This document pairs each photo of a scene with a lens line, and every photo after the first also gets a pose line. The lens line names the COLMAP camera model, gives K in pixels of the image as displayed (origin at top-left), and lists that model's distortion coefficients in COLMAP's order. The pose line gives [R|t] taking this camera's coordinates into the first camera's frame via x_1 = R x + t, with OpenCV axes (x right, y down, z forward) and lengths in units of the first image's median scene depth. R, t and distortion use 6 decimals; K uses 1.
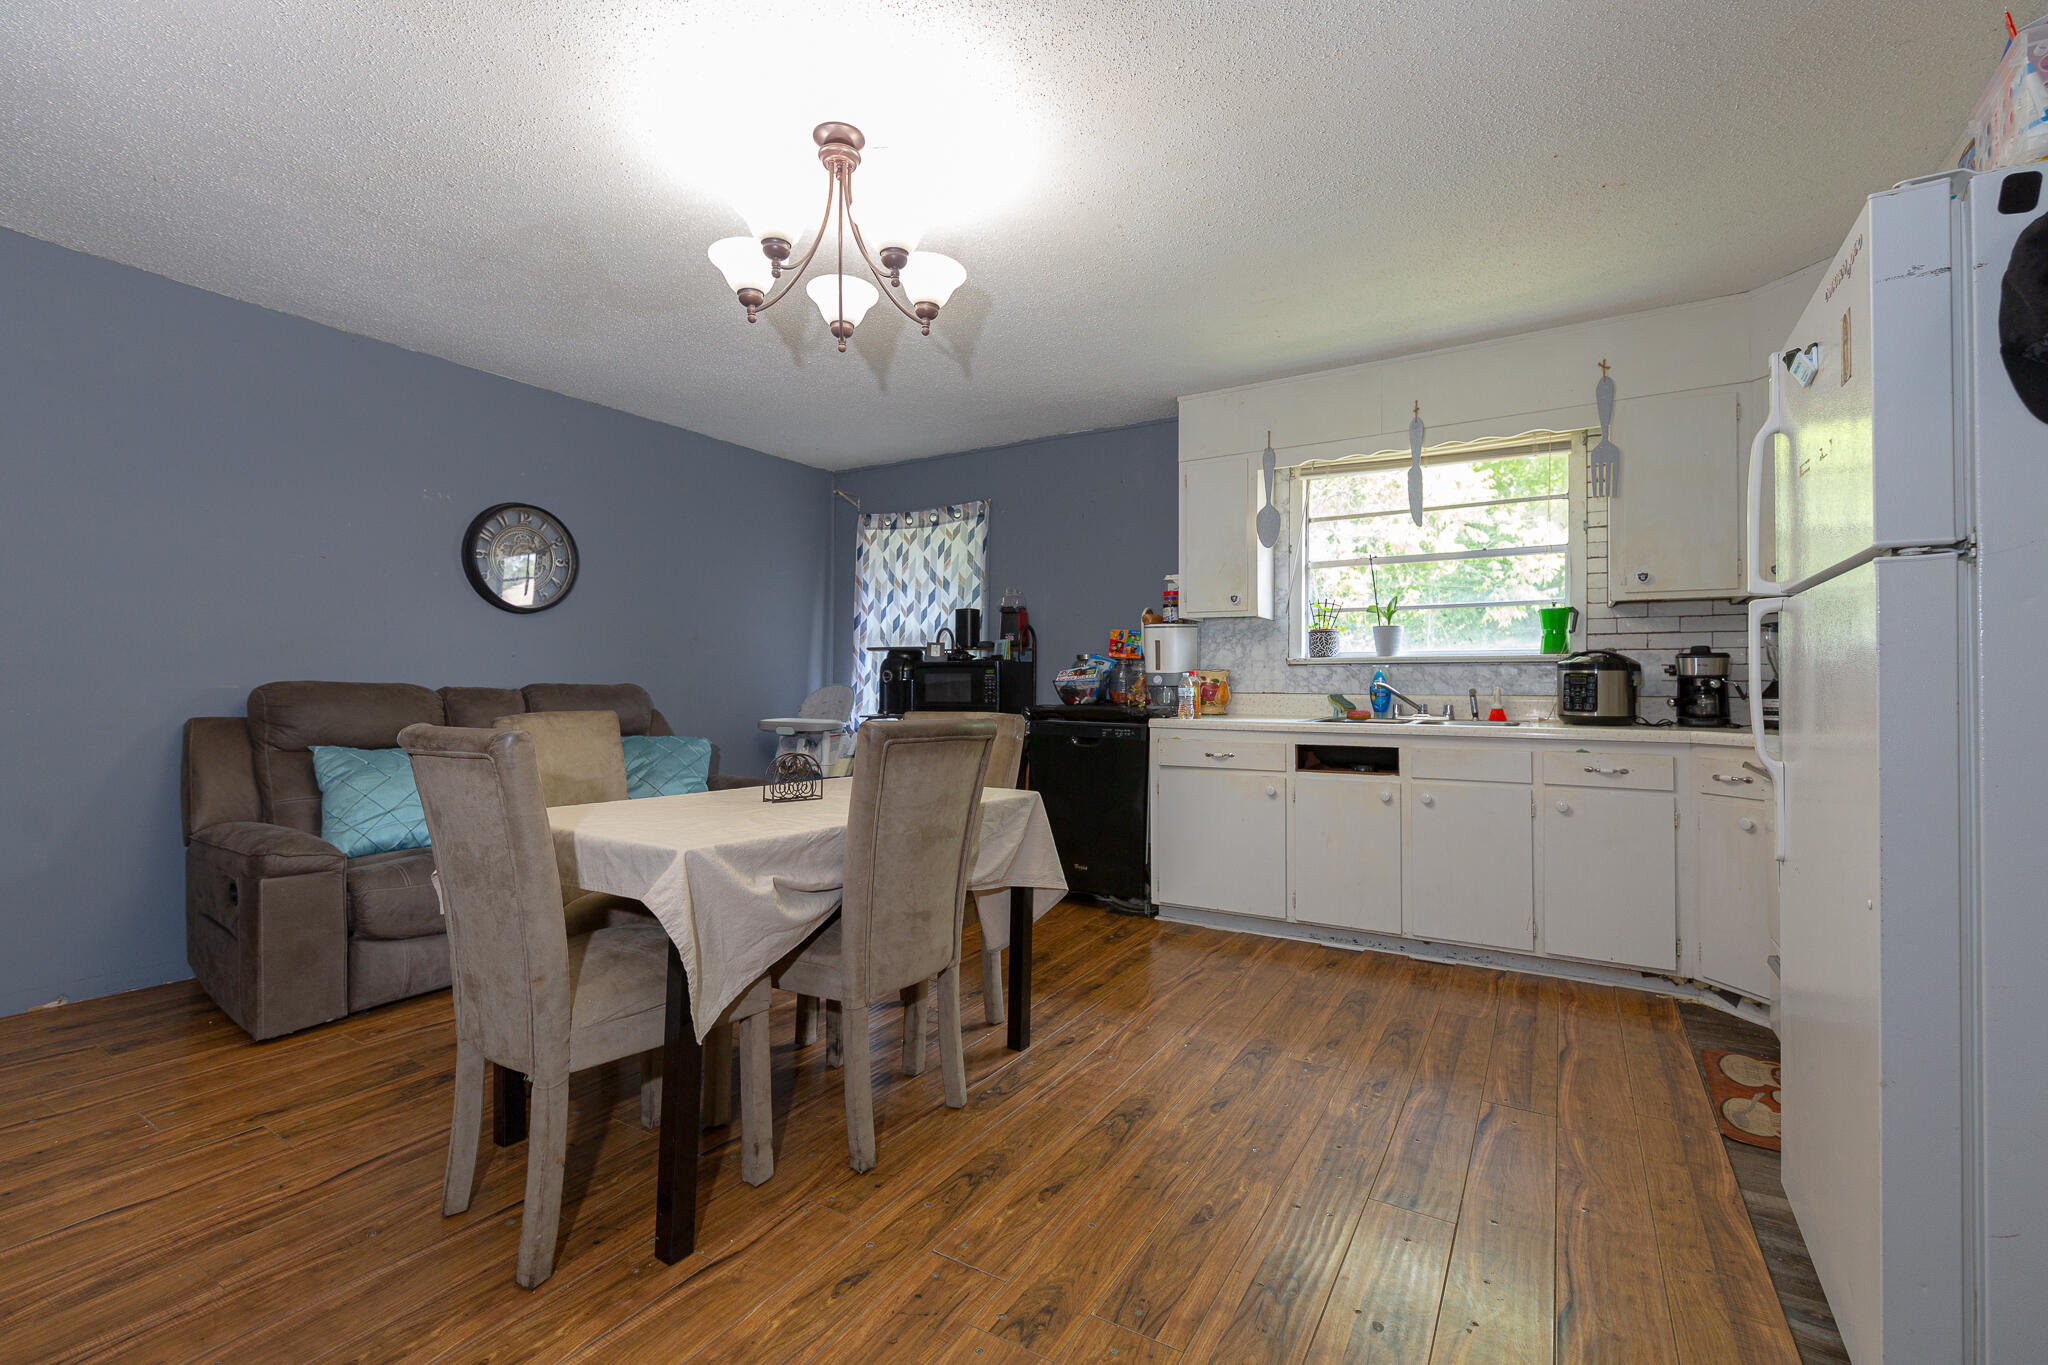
lens RADIAL K [[872.2, 0, 1026.3], [0, 872.2, 669.3], [0, 0, 1]] dist [-0.000390, -0.000033]
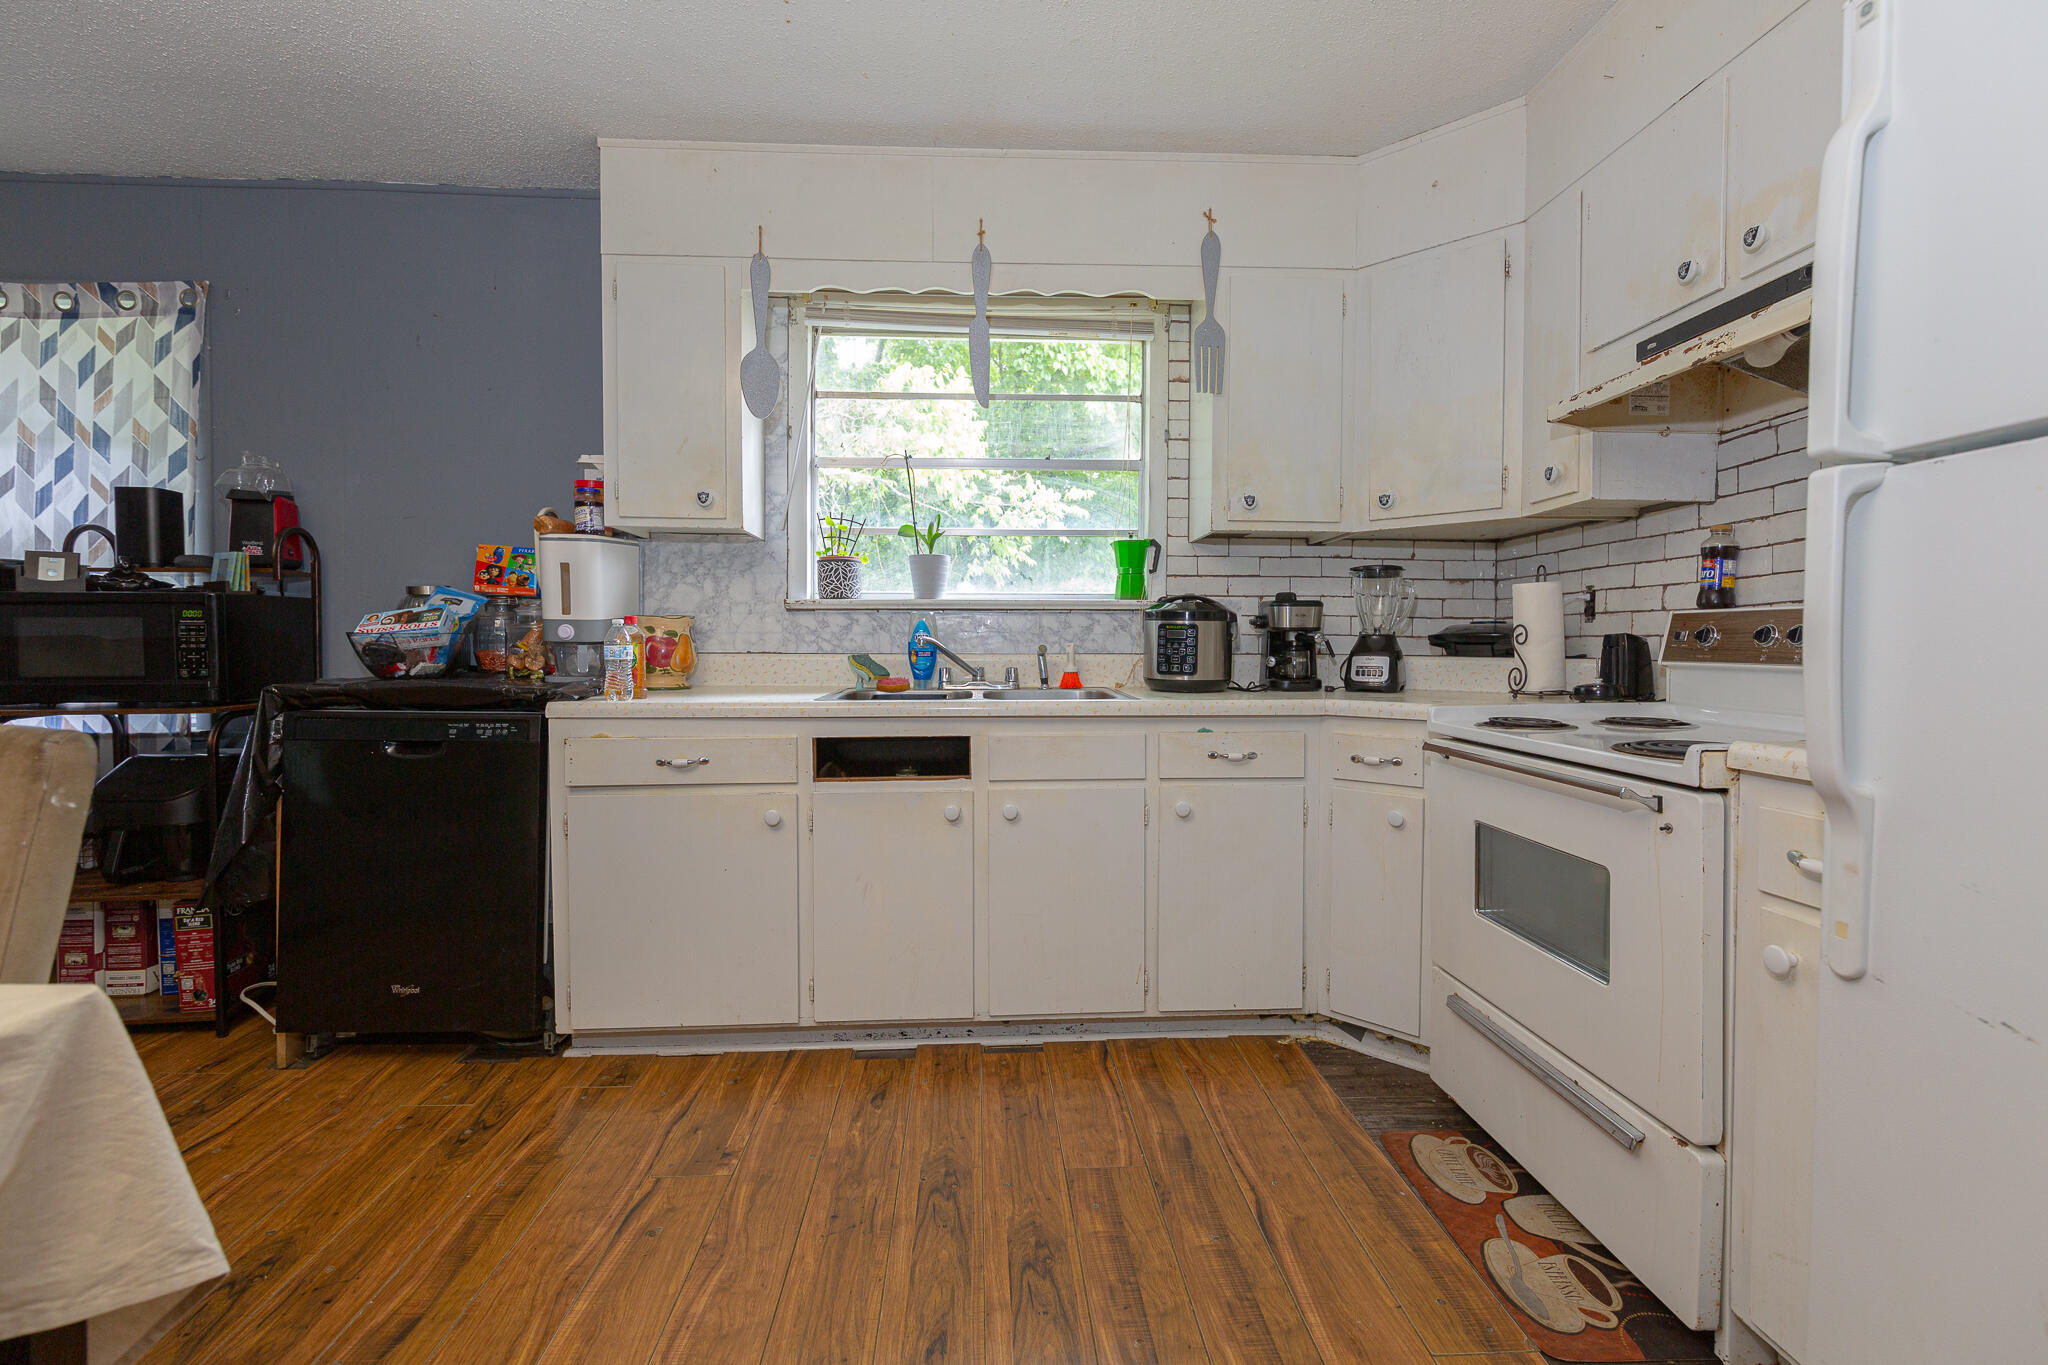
lens RADIAL K [[891.8, 0, 1018.0], [0, 891.8, 668.9], [0, 0, 1]] dist [-0.001049, -0.000162]
pose [[0.827006, -0.018645, 0.561884, 0.070867], [-0.008791, 0.998899, 0.046086, 0.007386], [-0.562125, -0.043053, 0.825931, 0.369303]]
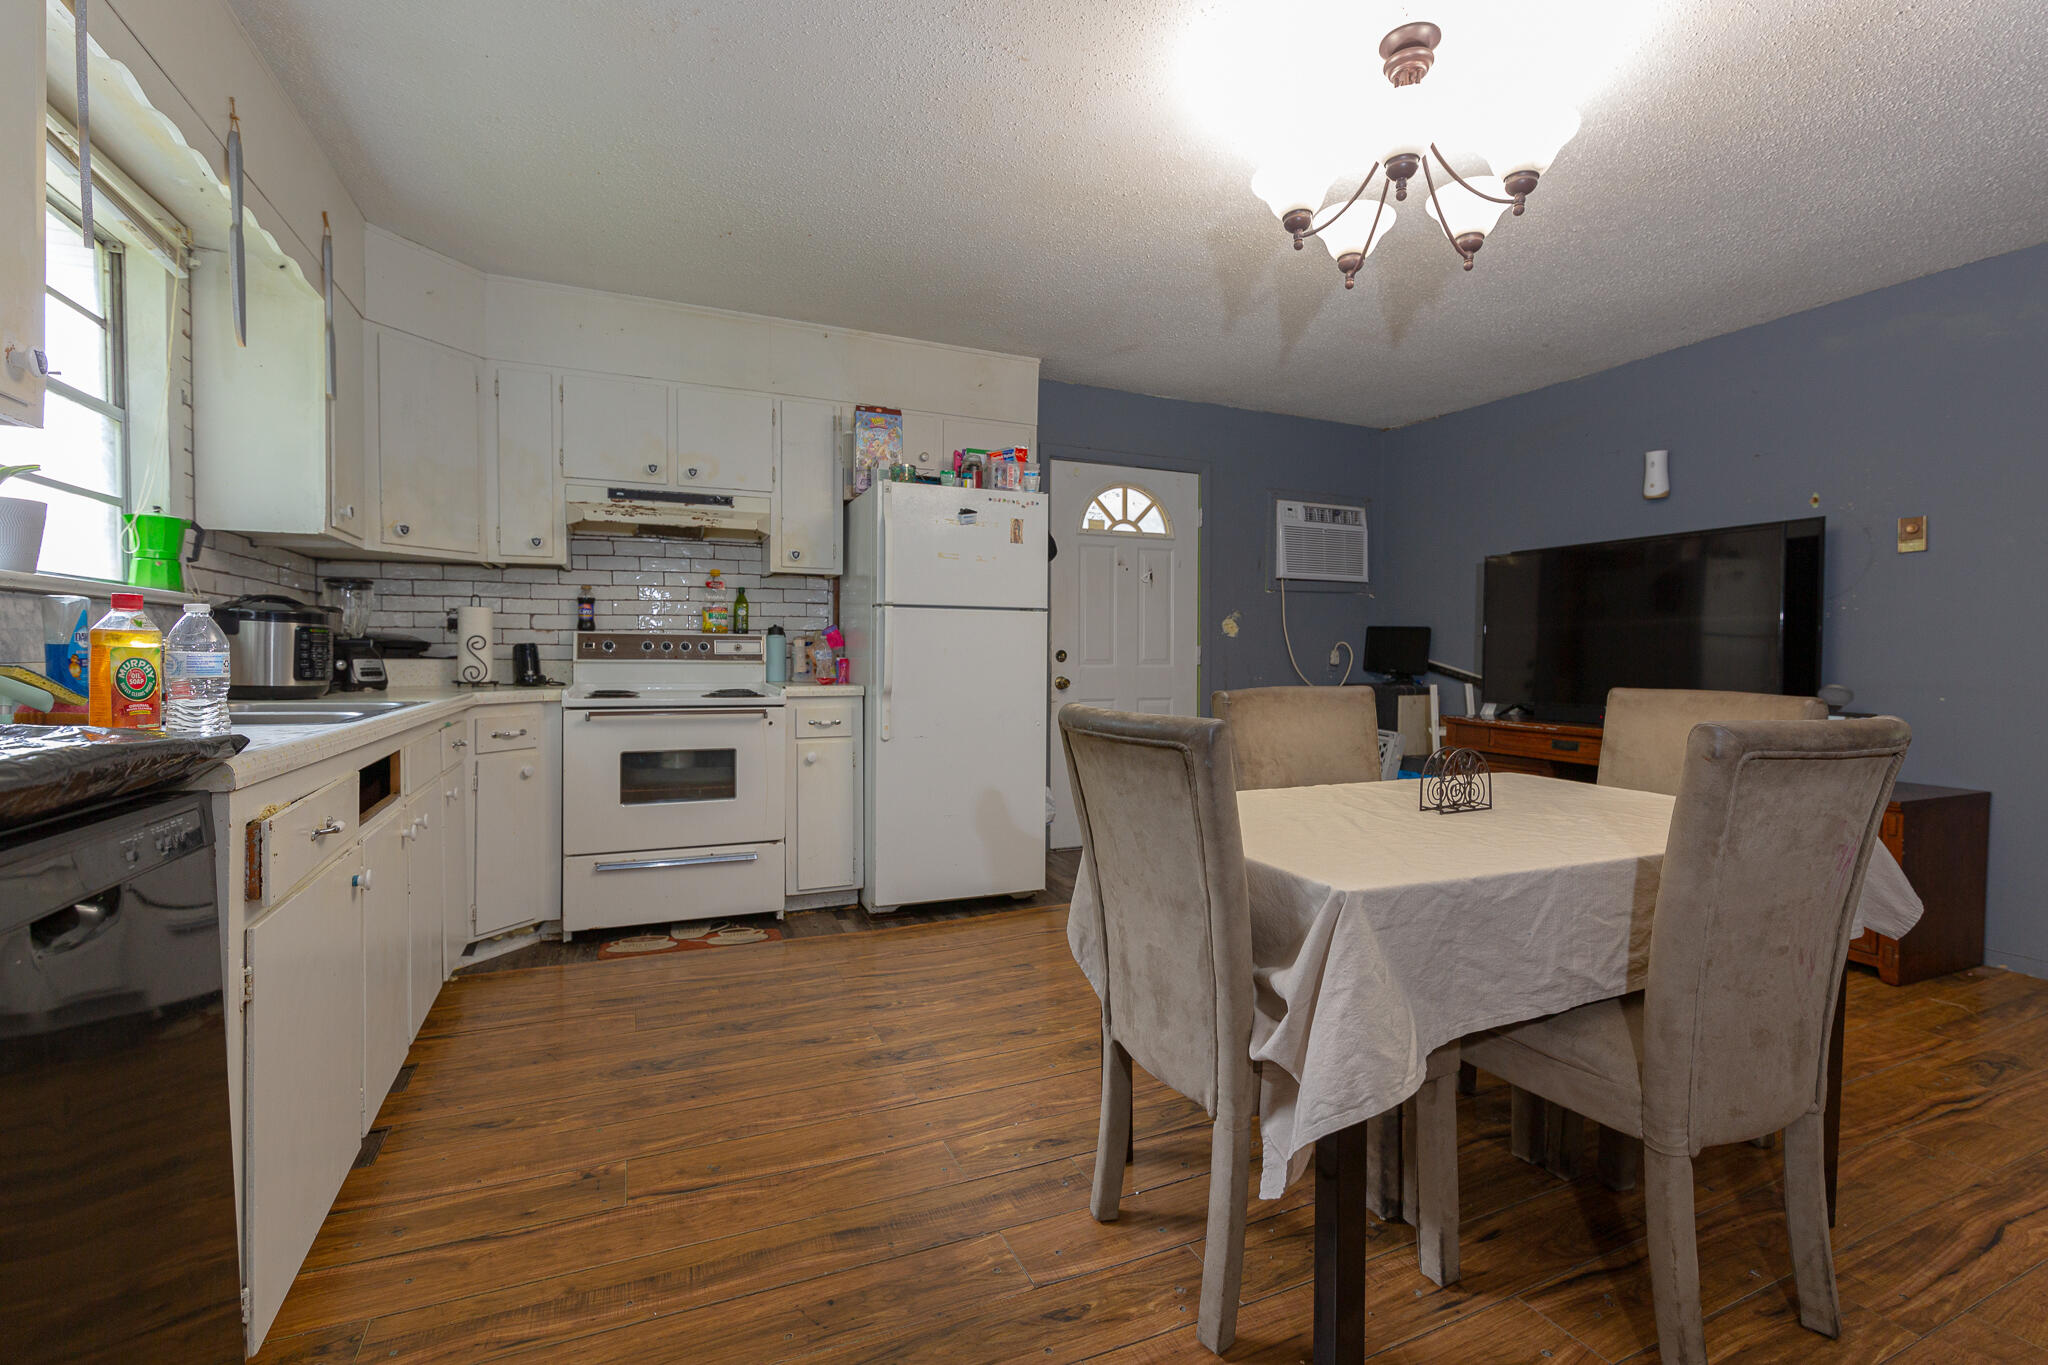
lens RADIAL K [[891.8, 0, 1018.0], [0, 891.8, 668.9], [0, 0, 1]] dist [-0.001049, -0.000162]
pose [[-0.815607, -0.020513, 0.578243, -0.233547], [-0.022107, 0.999746, 0.004284, 0.019138], [-0.578184, -0.009289, -0.815853, 1.074501]]
